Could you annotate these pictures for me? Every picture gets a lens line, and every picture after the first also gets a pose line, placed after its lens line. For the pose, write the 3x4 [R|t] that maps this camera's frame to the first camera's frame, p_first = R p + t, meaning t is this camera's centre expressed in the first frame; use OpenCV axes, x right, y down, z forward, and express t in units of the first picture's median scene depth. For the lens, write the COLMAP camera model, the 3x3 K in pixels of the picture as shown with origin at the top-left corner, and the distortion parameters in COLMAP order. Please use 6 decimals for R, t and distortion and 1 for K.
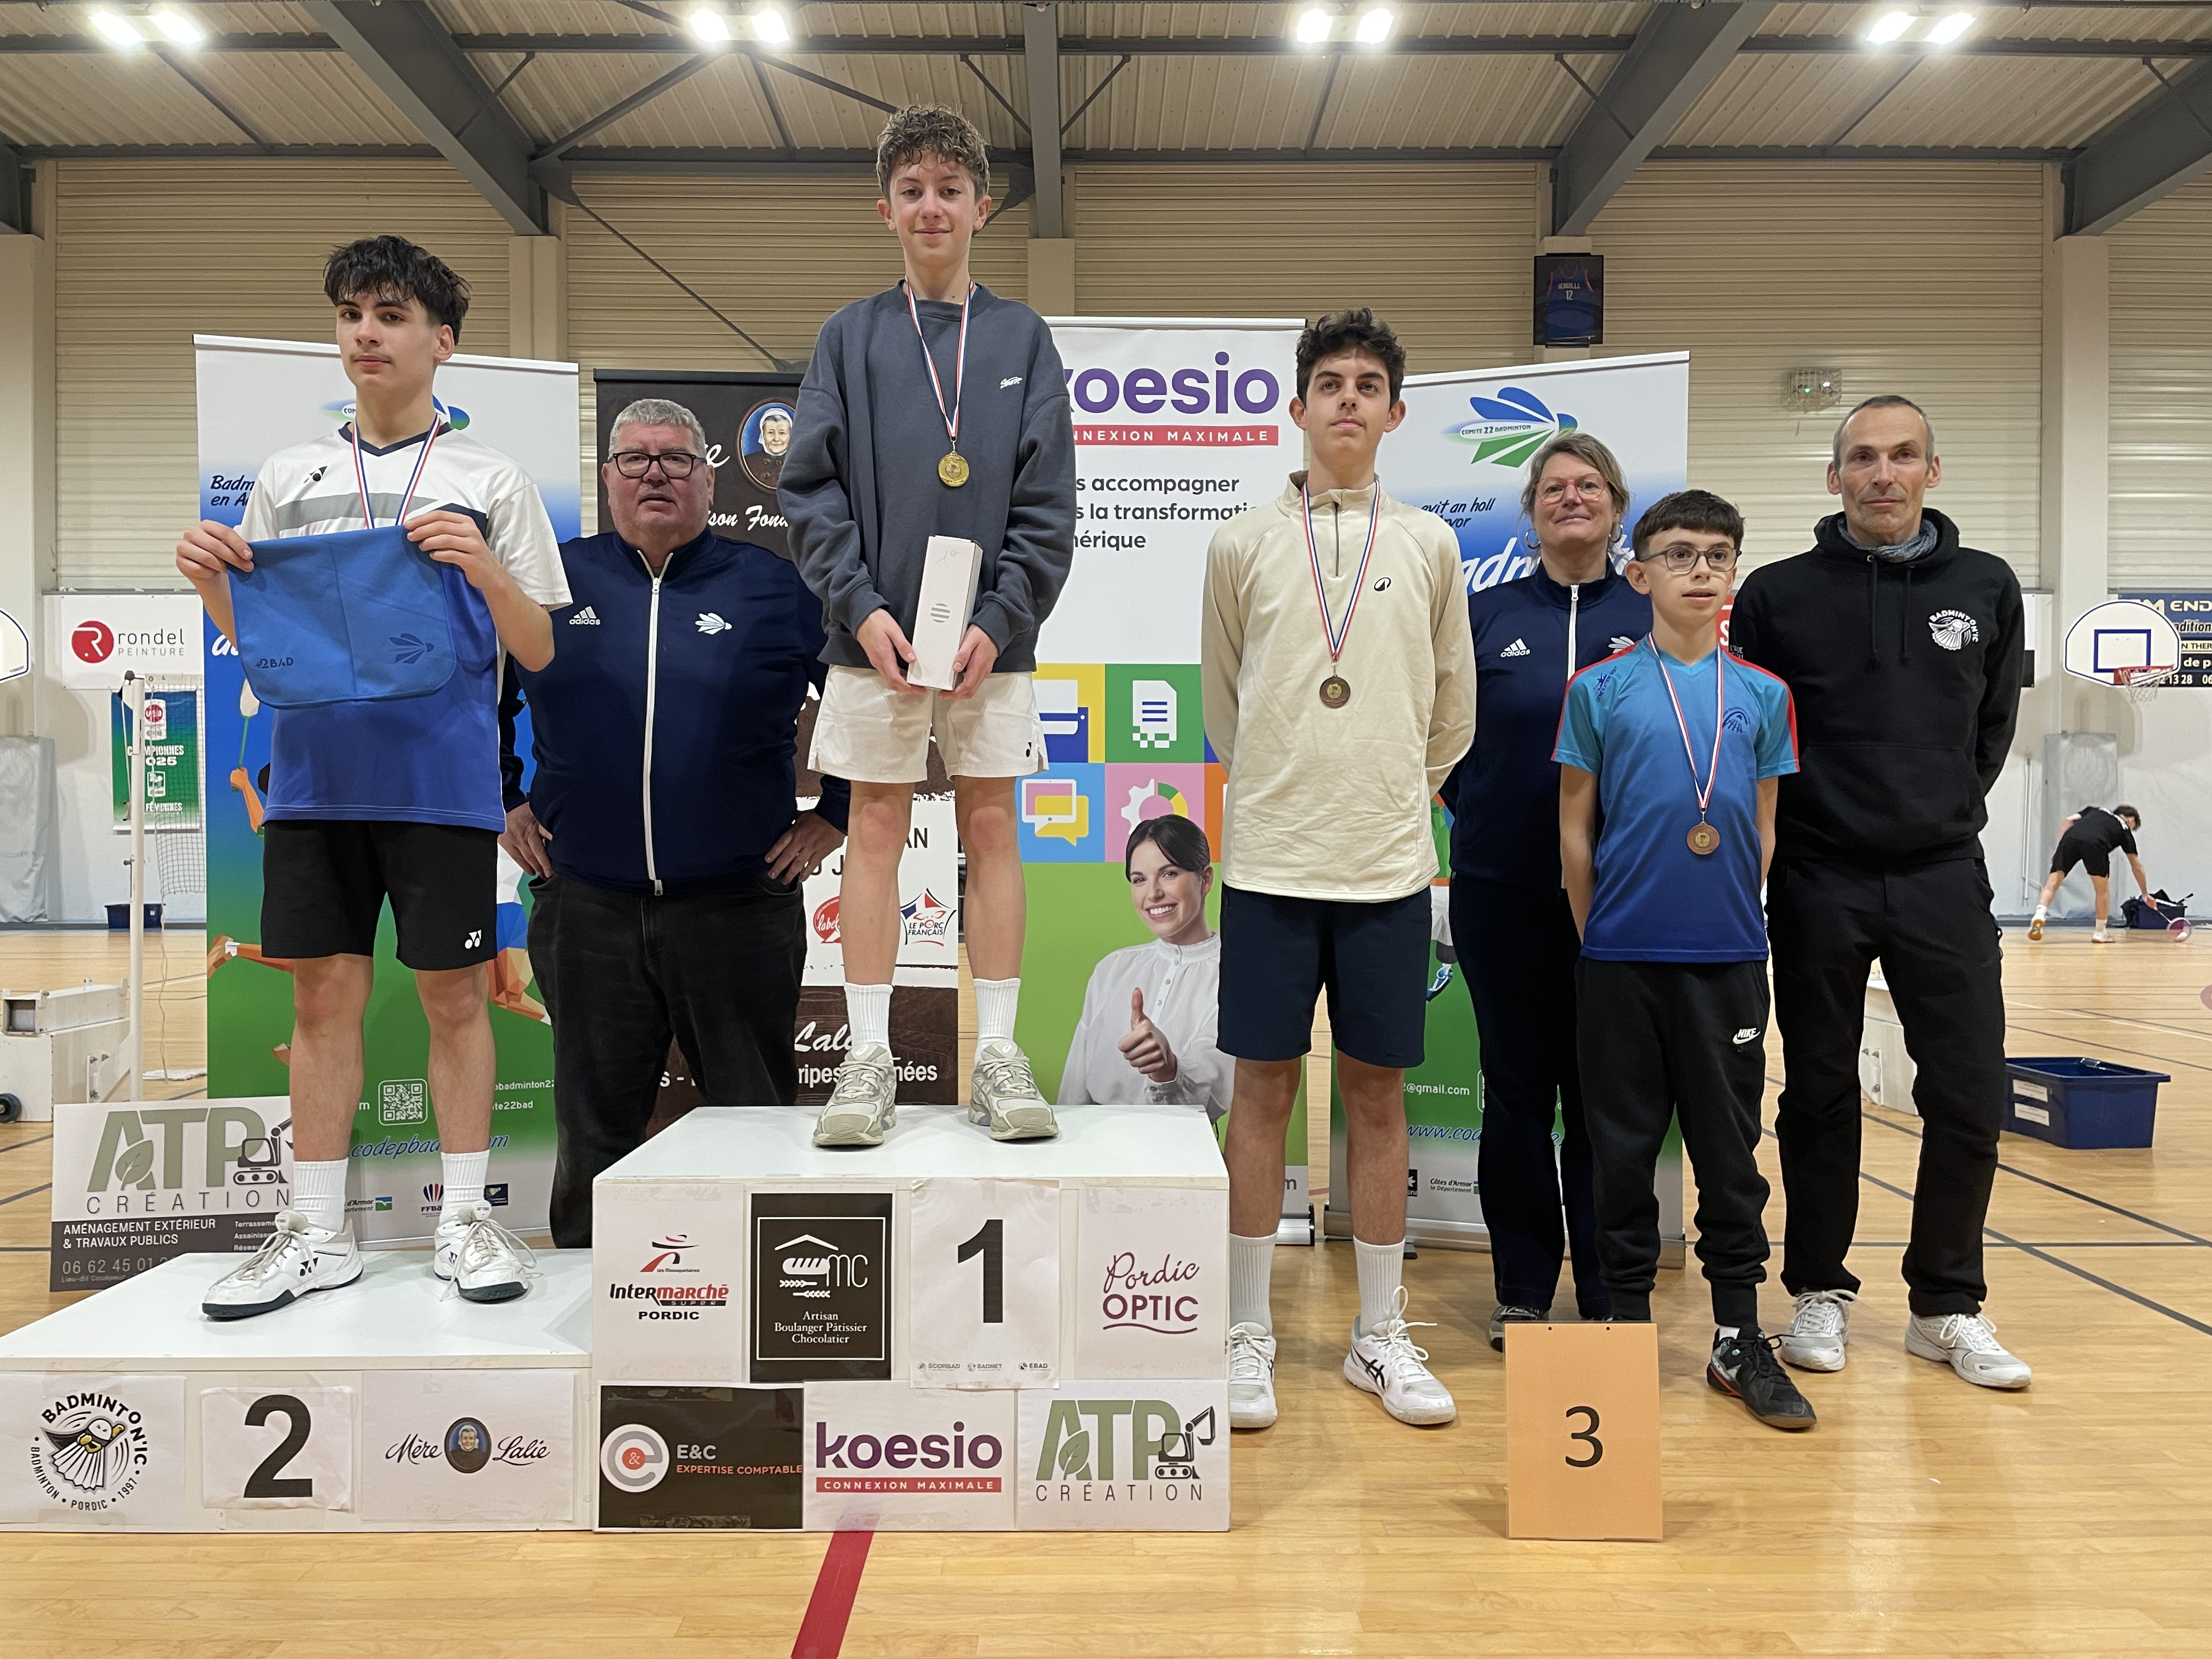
lens RADIAL K [[1681.9, 0, 1097.4], [0, 1681.9, 852.7], [0, 0, 1]] dist [0.094682, -0.122955]
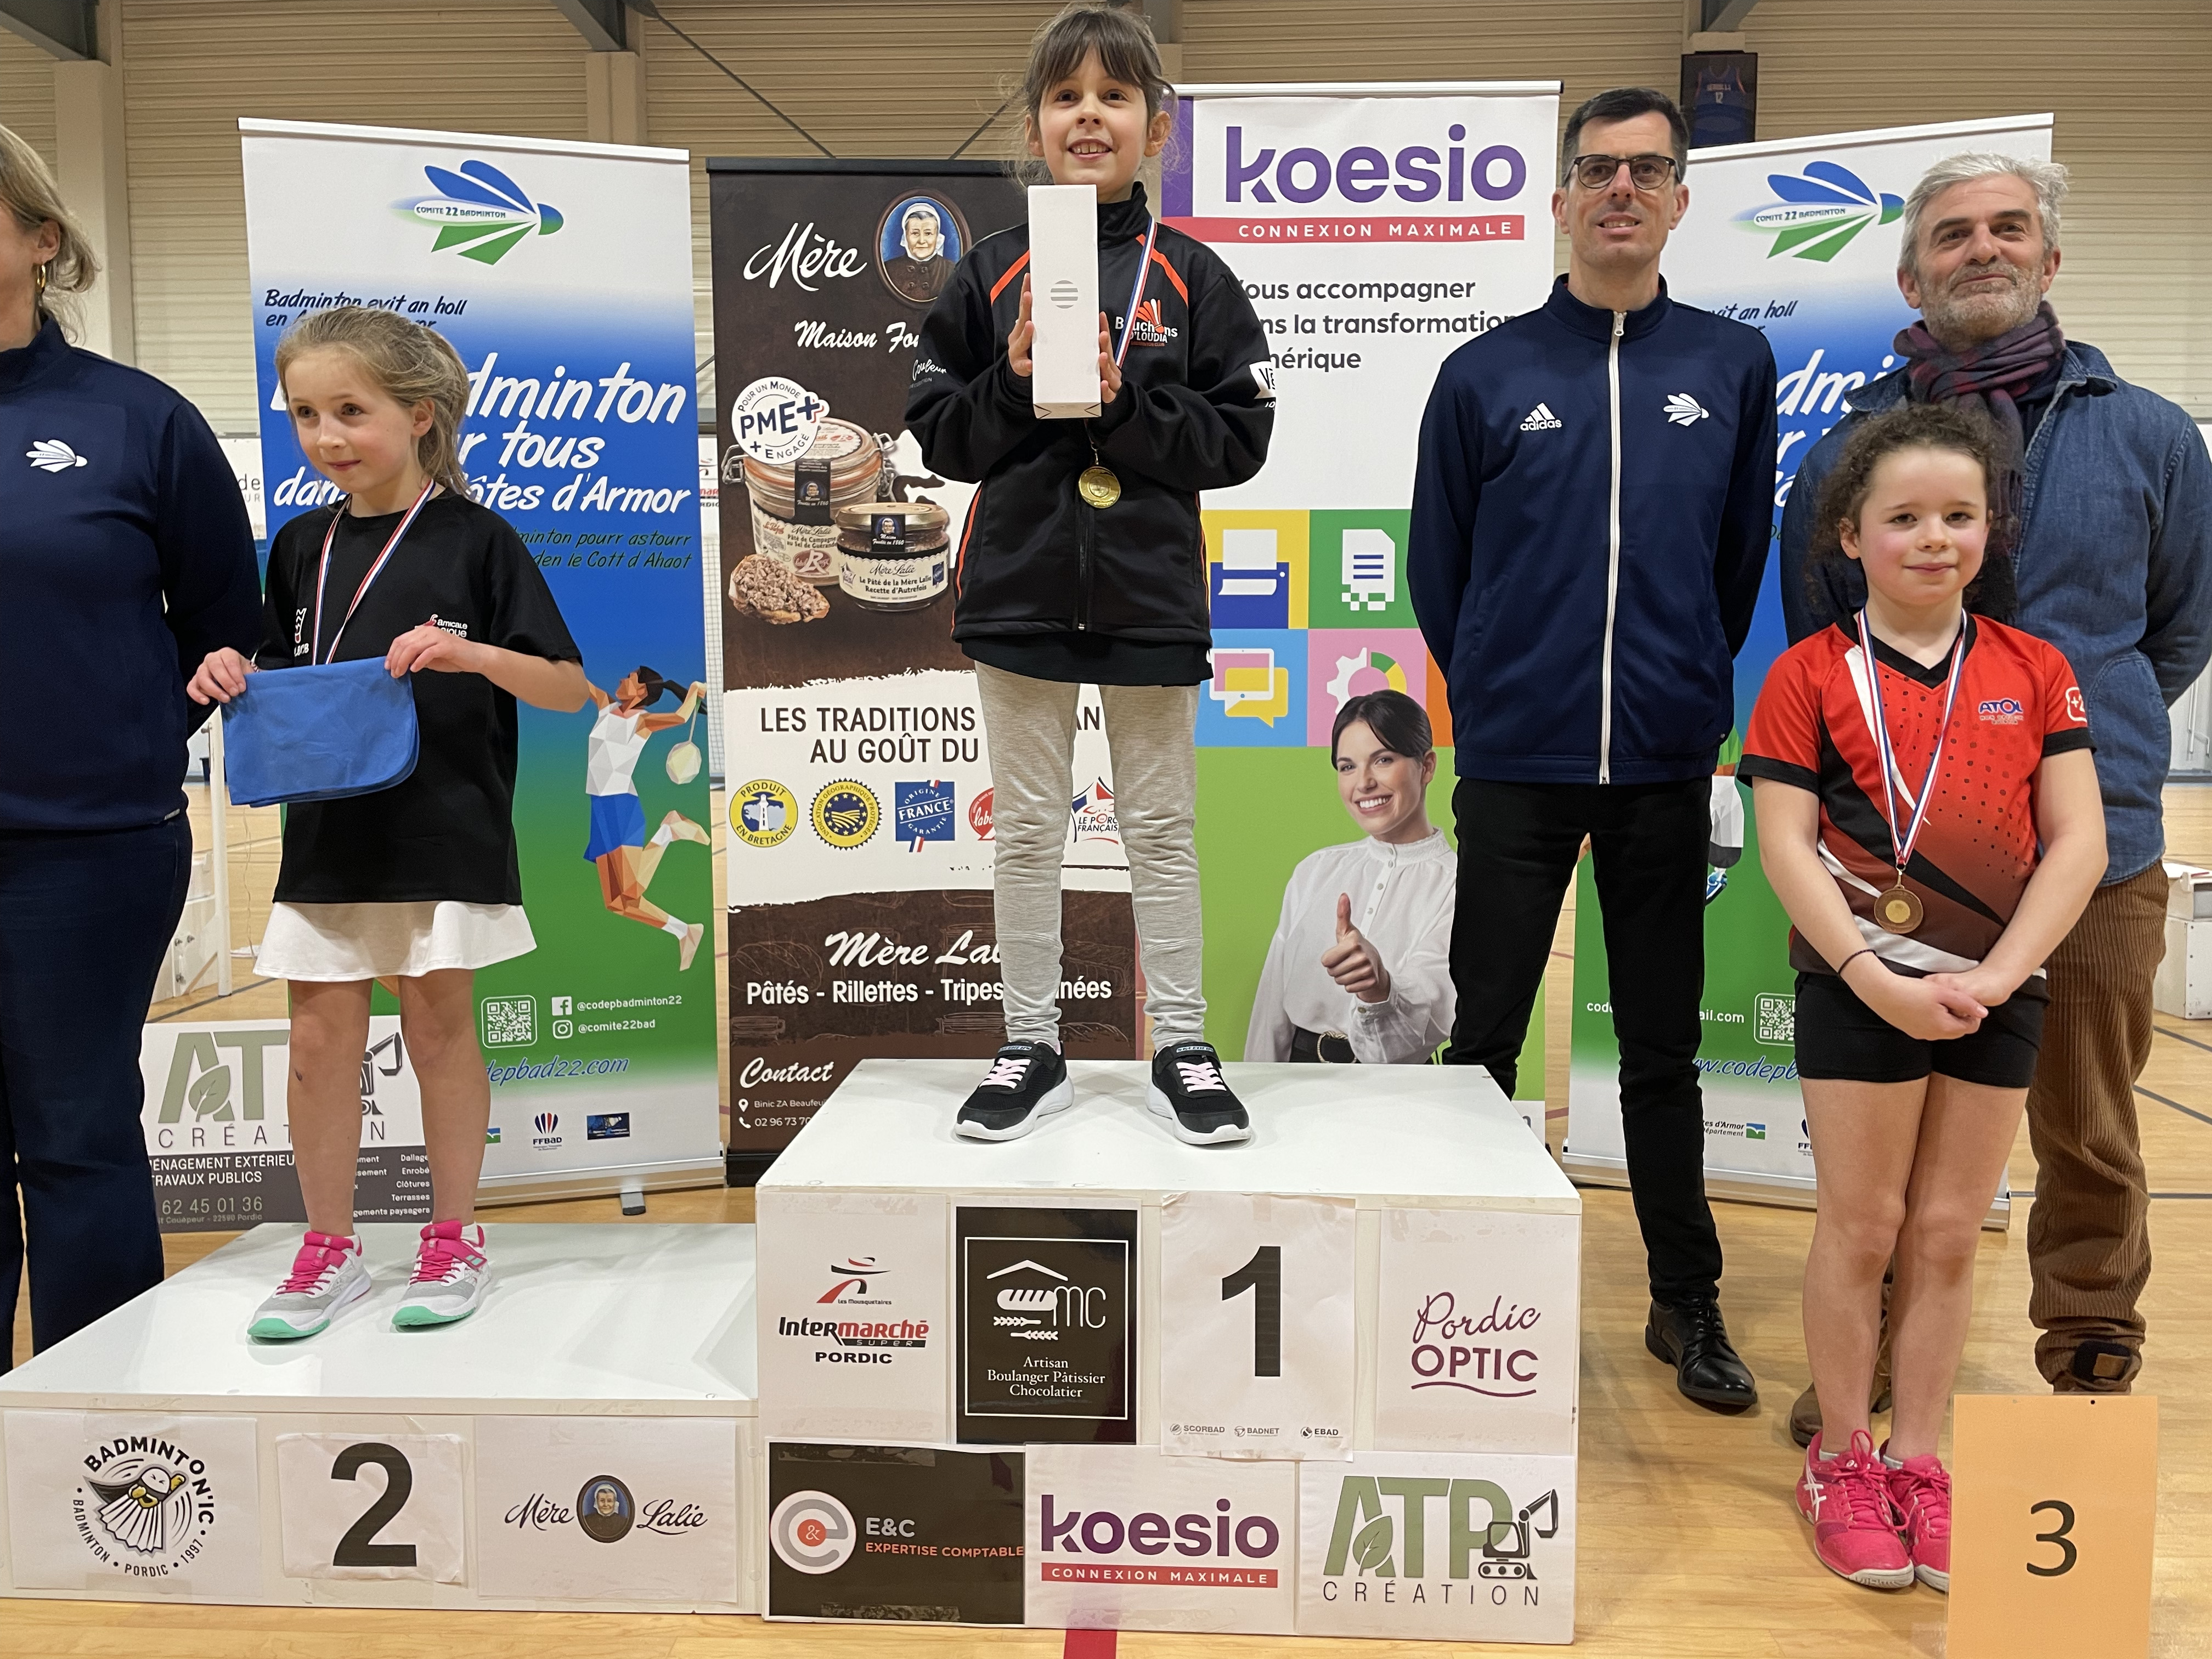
lens RADIAL K [[1680.6, 0, 1102.0], [0, 1680.6, 828.4], [0, 0, 1]] dist [0.090238, -0.121402]
pose [[0.999032, 0.003584, -0.043839, -0.103973], [-0.000181, 0.997000, 0.077399, -0.031956], [0.043985, -0.077316, 0.996036, 0.244370]]
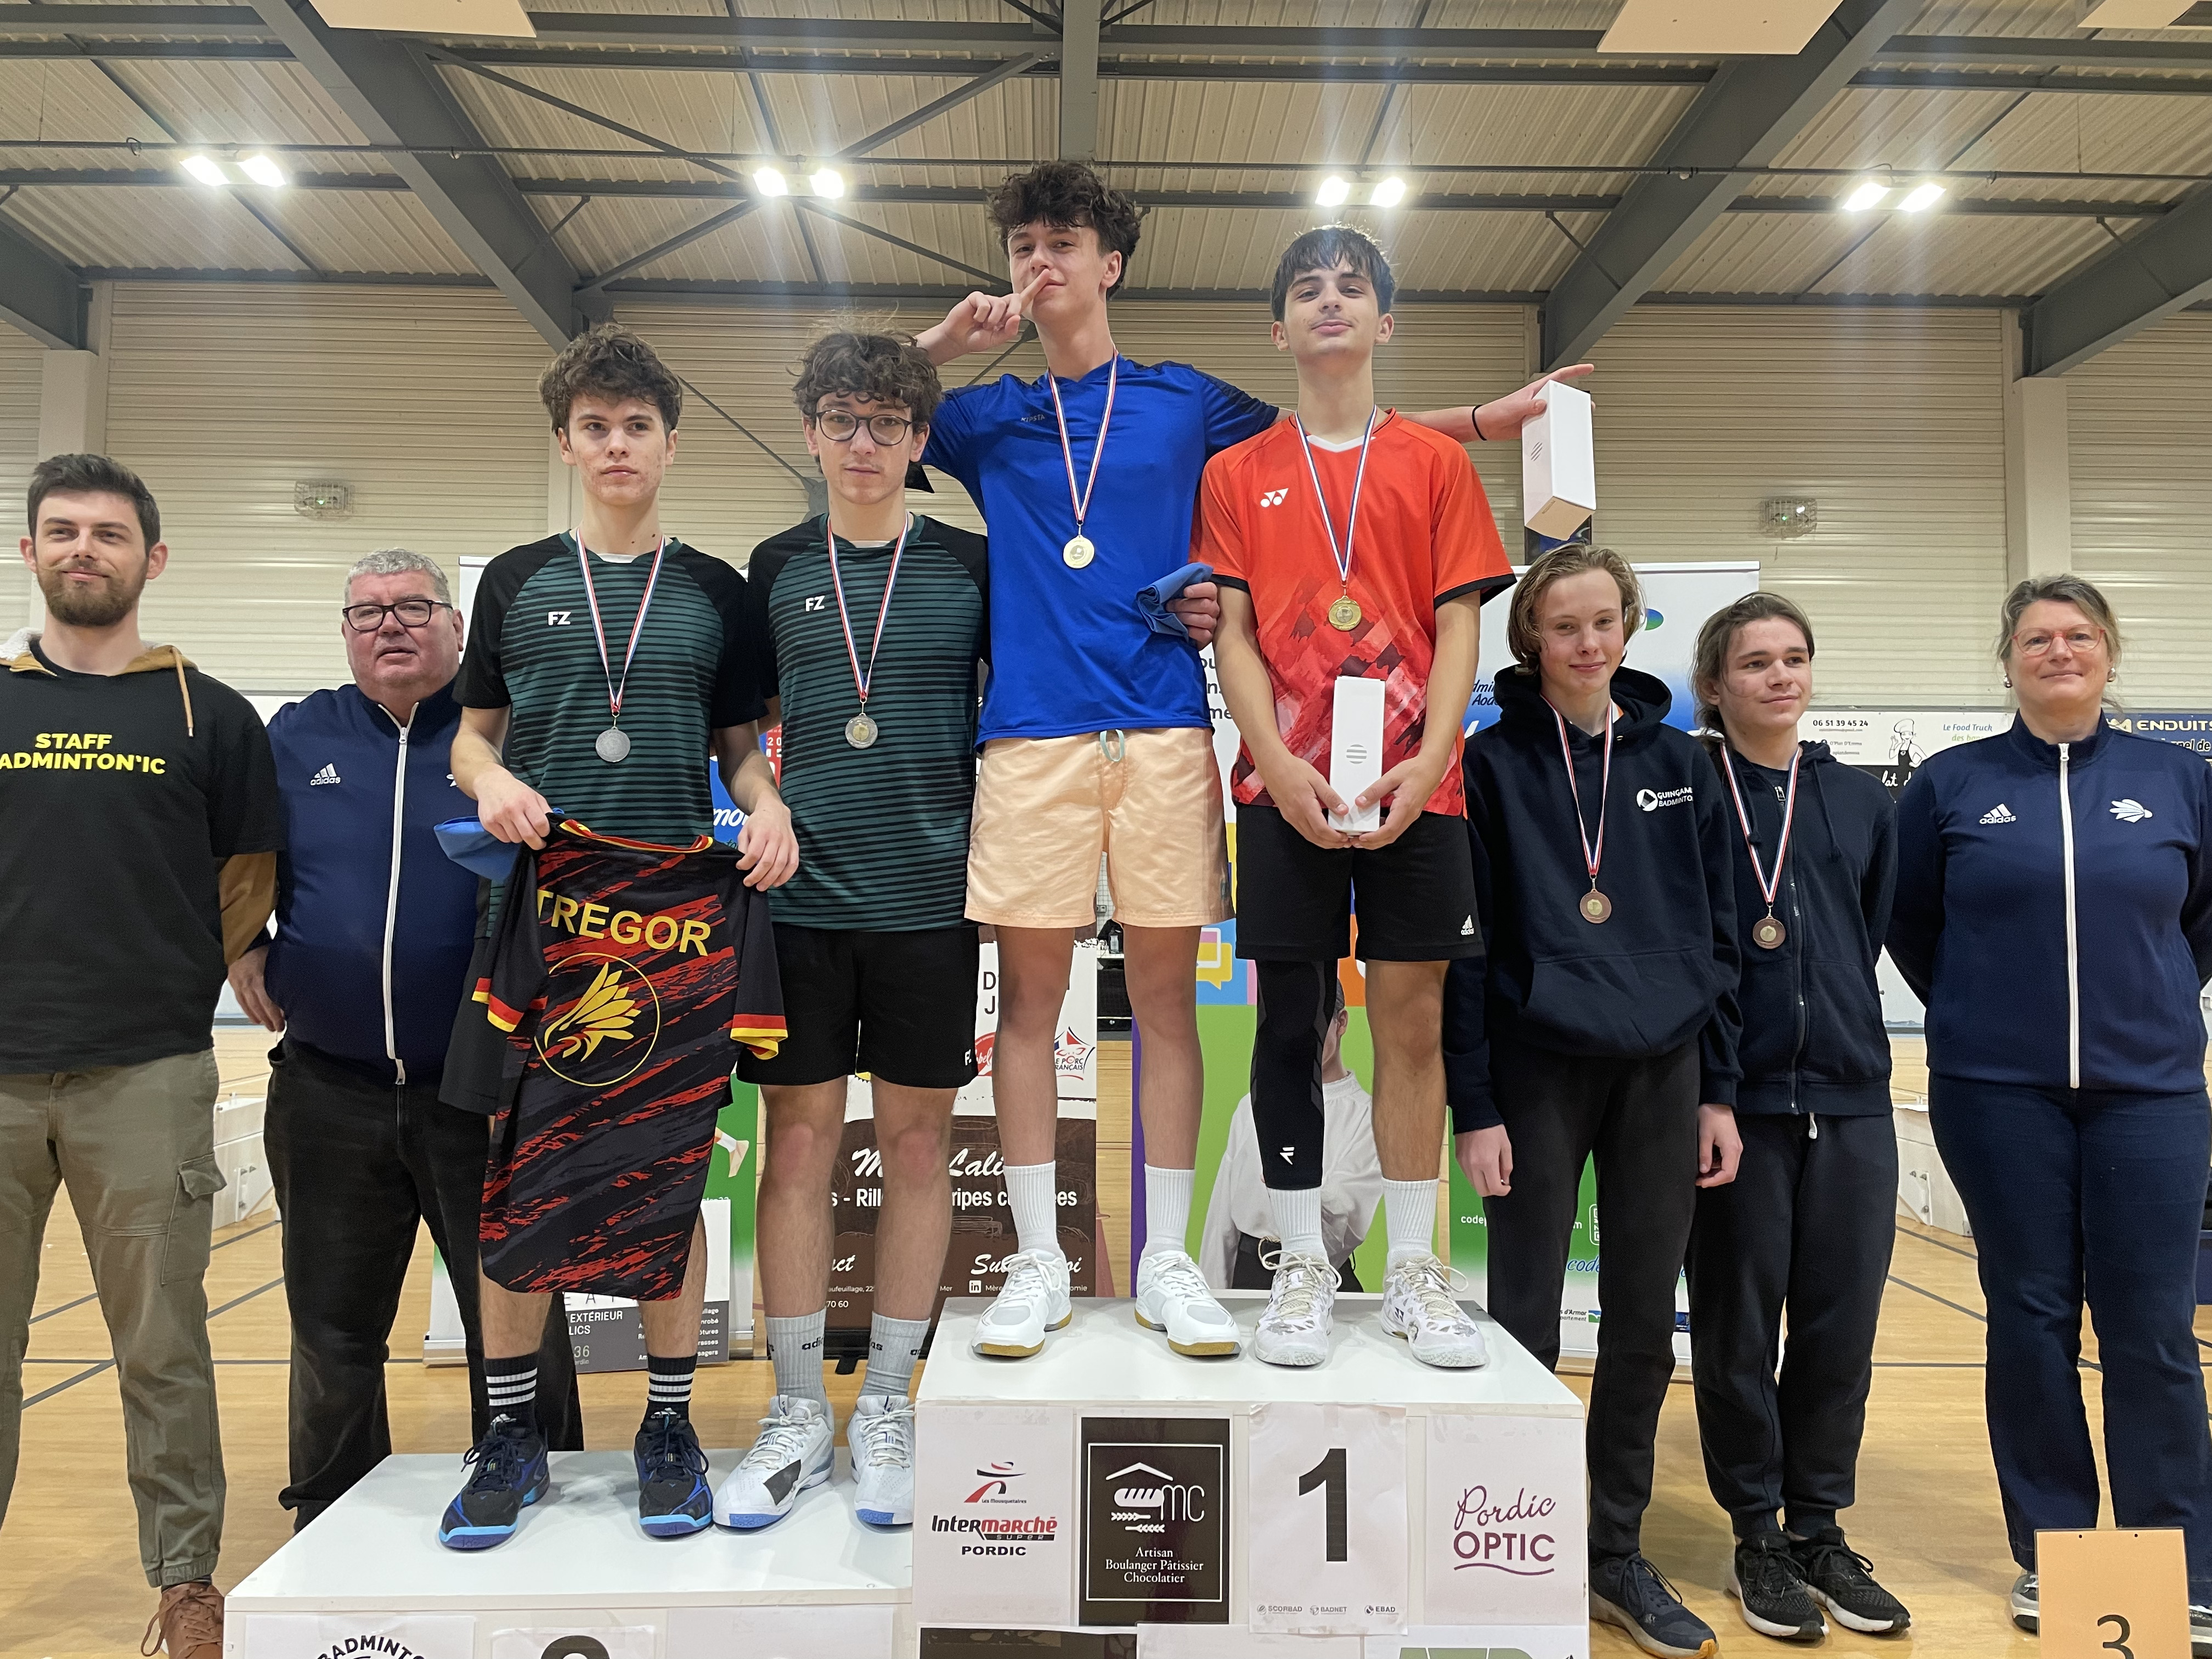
lens RADIAL K [[1632.5, 0, 1088.1], [0, 1632.5, 801.5], [0, 0, 1]] dist [0.078919, -0.091367]
pose [[0.999807, 0.008235, 0.017858, -0.219560], [-0.006730, 0.996545, -0.082784, -0.066579], [-0.018478, 0.082648, 0.996408, 0.050435]]
